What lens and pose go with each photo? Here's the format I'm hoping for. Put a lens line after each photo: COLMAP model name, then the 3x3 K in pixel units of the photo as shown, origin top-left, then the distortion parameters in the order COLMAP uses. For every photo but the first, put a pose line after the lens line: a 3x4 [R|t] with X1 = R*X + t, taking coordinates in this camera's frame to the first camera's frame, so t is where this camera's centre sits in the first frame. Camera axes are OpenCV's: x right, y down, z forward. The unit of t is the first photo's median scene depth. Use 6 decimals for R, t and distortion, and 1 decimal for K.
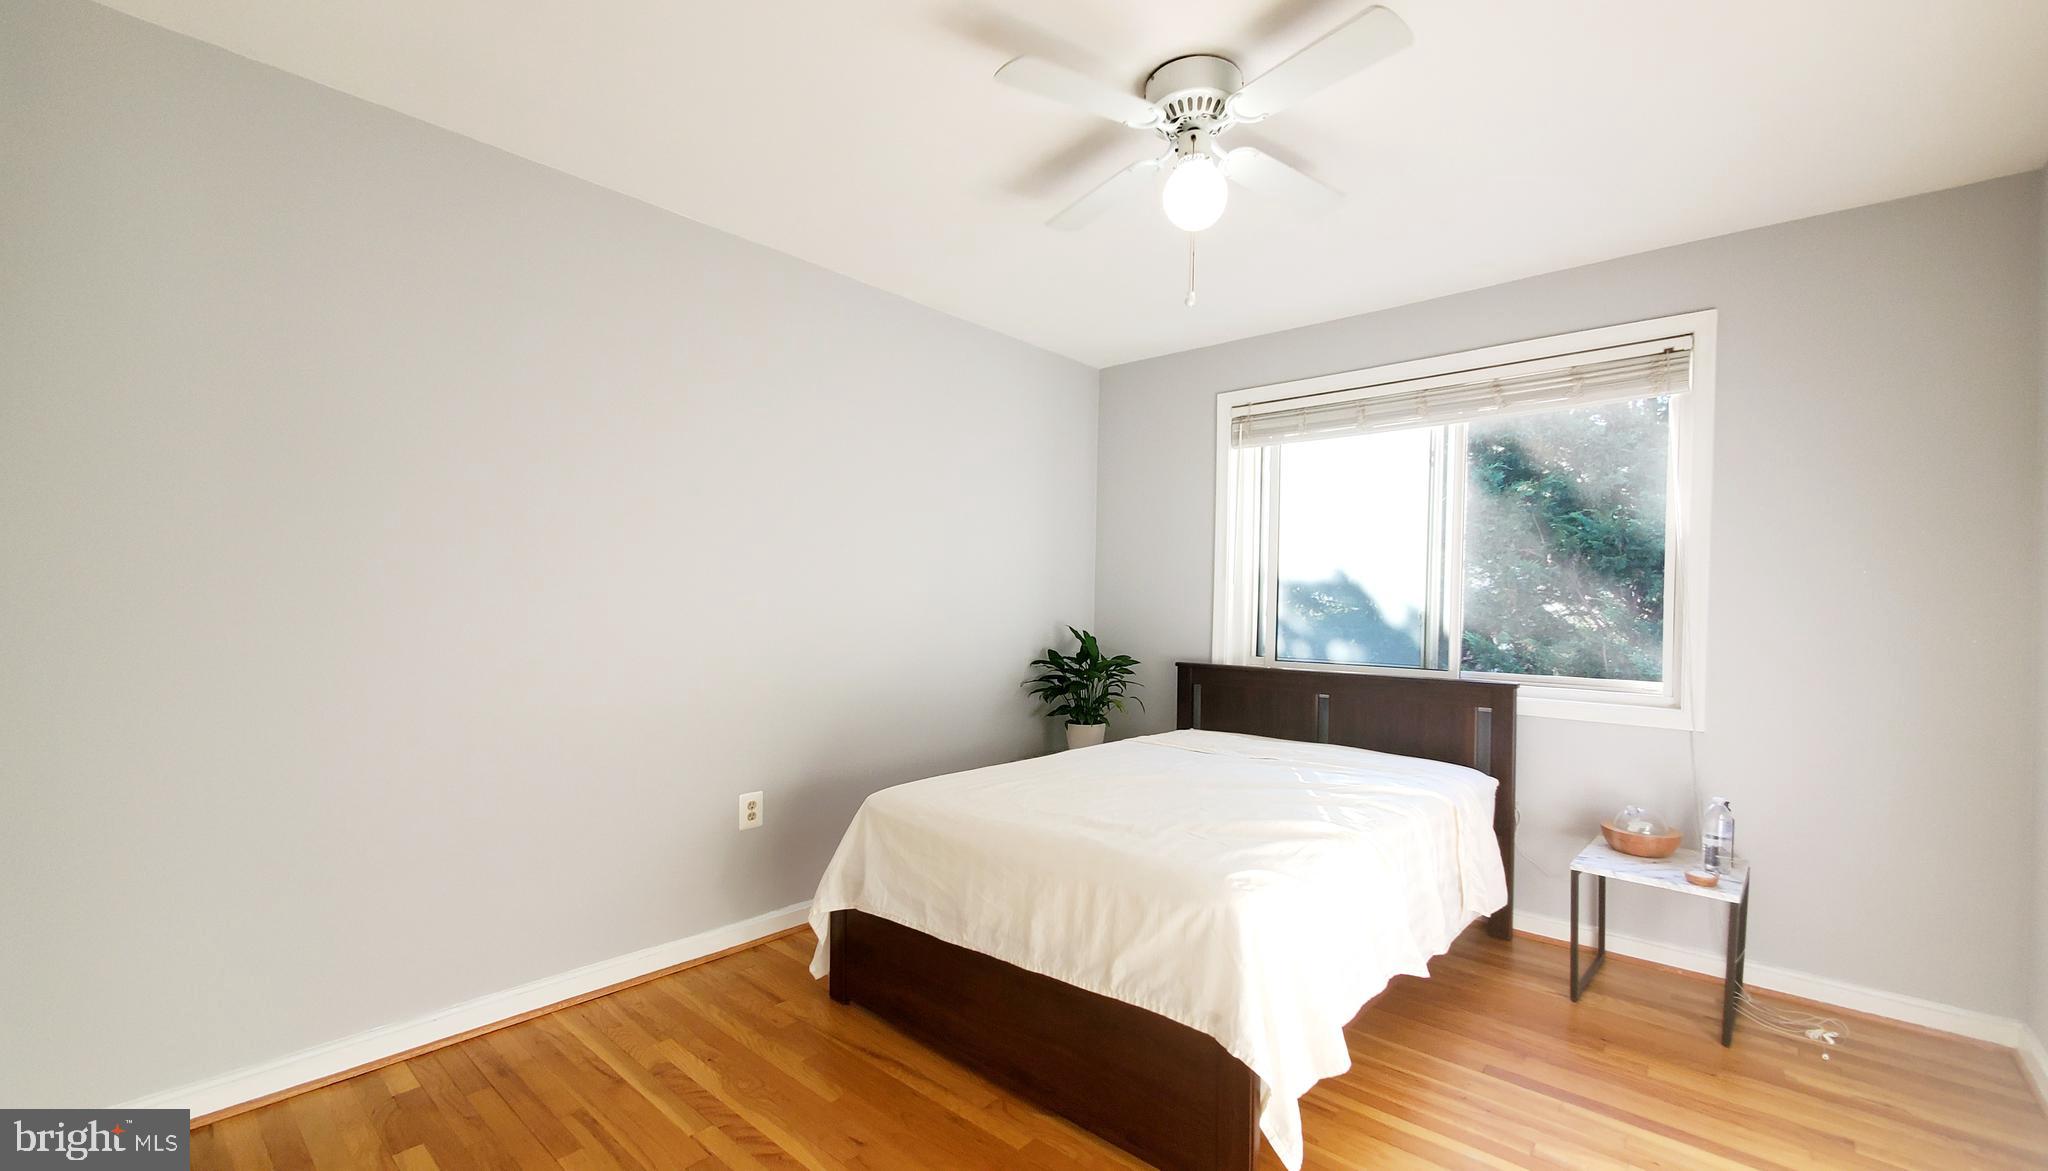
lens RADIAL K [[811.2, 0, 1029.3], [0, 811.2, 614.6], [0, 0, 1]] dist [-0.029674, -0.000036]
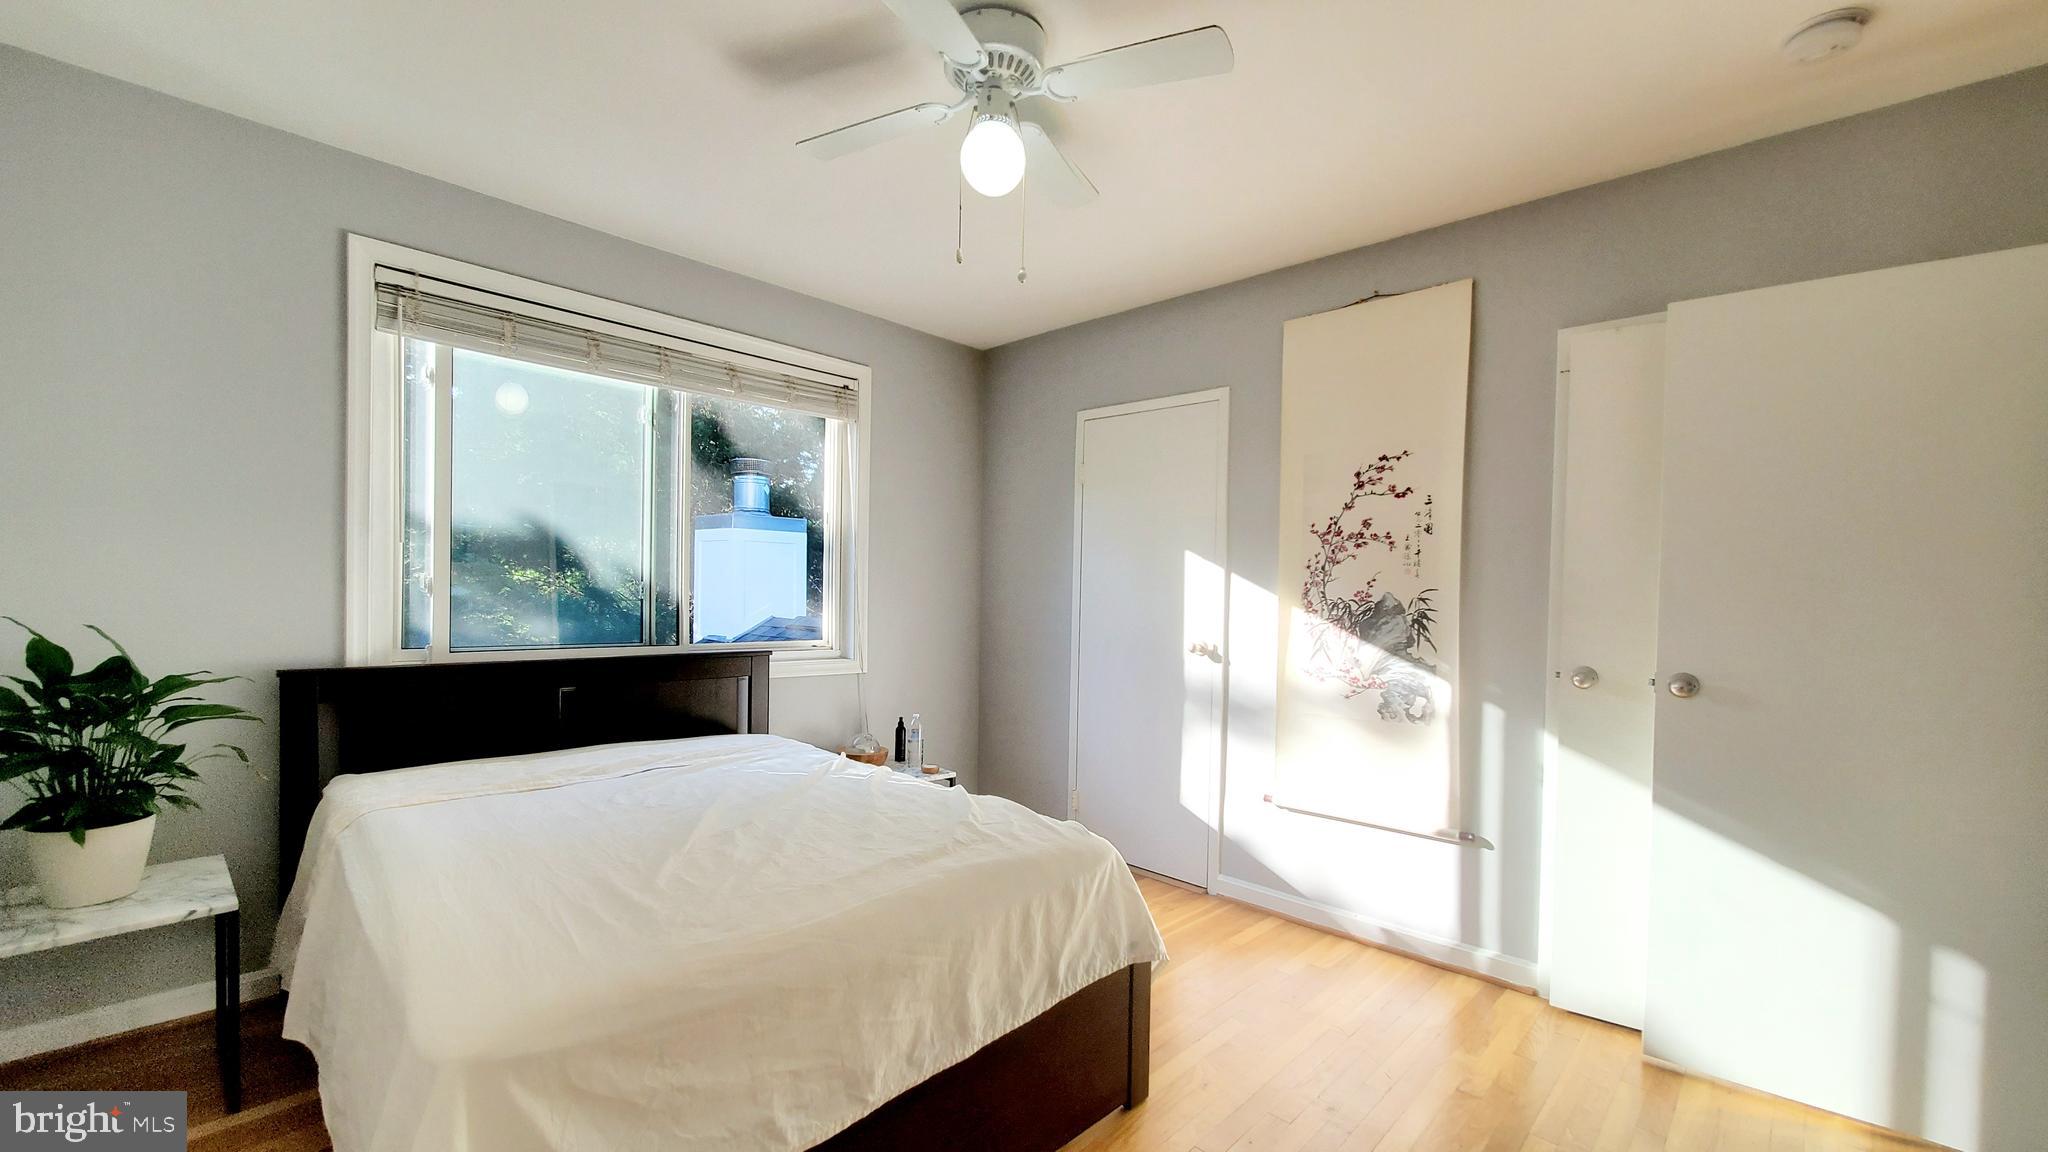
lens RADIAL K [[812.8, 0, 1035.0], [0, 812.8, 607.6], [0, 0, 1]] dist [-0.000977, -0.000233]
pose [[0.034248, -0.032179, 0.998895, -0.503098], [-0.009232, 0.999429, 0.032513, -0.013423], [-0.999371, -0.010335, 0.033931, 0.596484]]
